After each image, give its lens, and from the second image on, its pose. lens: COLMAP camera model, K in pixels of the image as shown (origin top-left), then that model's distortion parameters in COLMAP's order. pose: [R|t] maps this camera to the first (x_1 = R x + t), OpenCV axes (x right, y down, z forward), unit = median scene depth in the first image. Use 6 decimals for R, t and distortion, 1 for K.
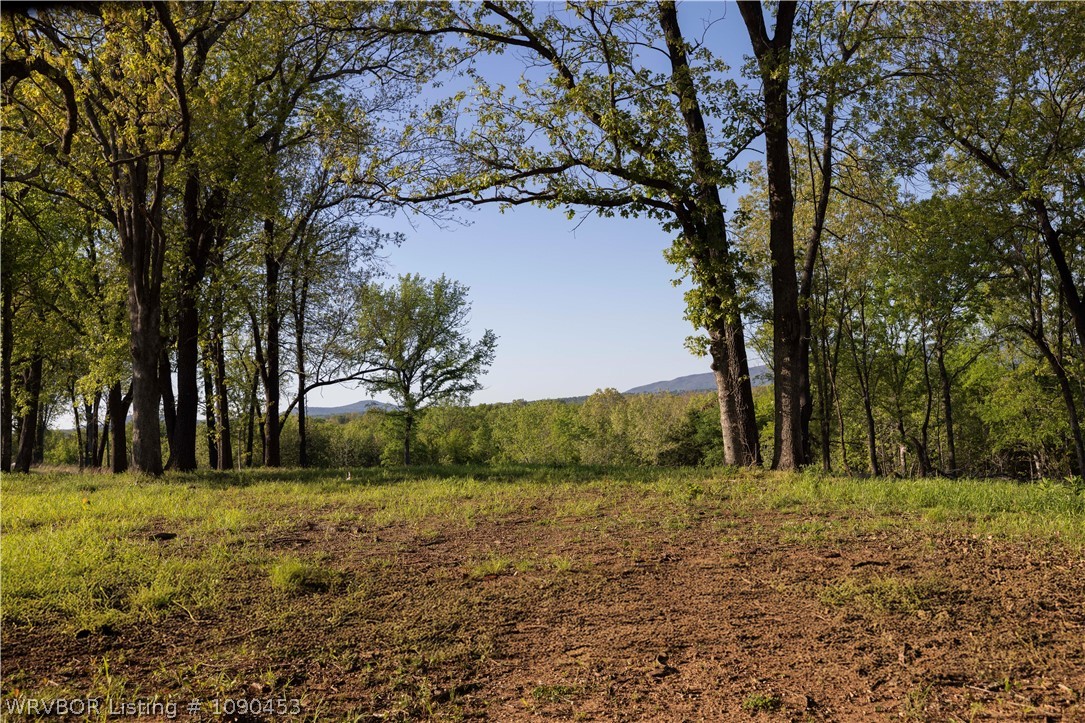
lens RADIAL K [[998.0, 0, 565.0], [0, 998.0, 368.2], [0, 0, 1]] dist [-0.003736, 0.000000]
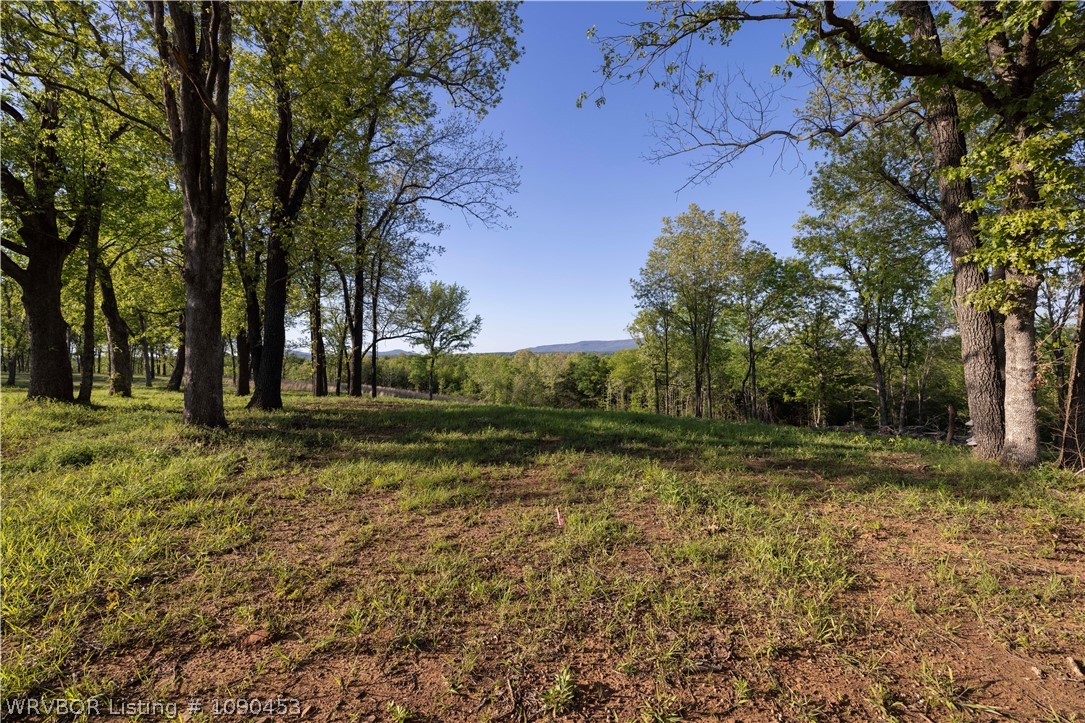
lens RADIAL K [[447.2, 0, 552.8], [0, 447.2, 358.8], [0, 0, 1]] dist [0.000419, 0.000955]
pose [[0.989626, 0.048399, 0.135272, -0.050093], [-0.053684, 0.997920, 0.035699, 0.006367], [-0.133263, -0.042590, 0.990165, 0.163557]]
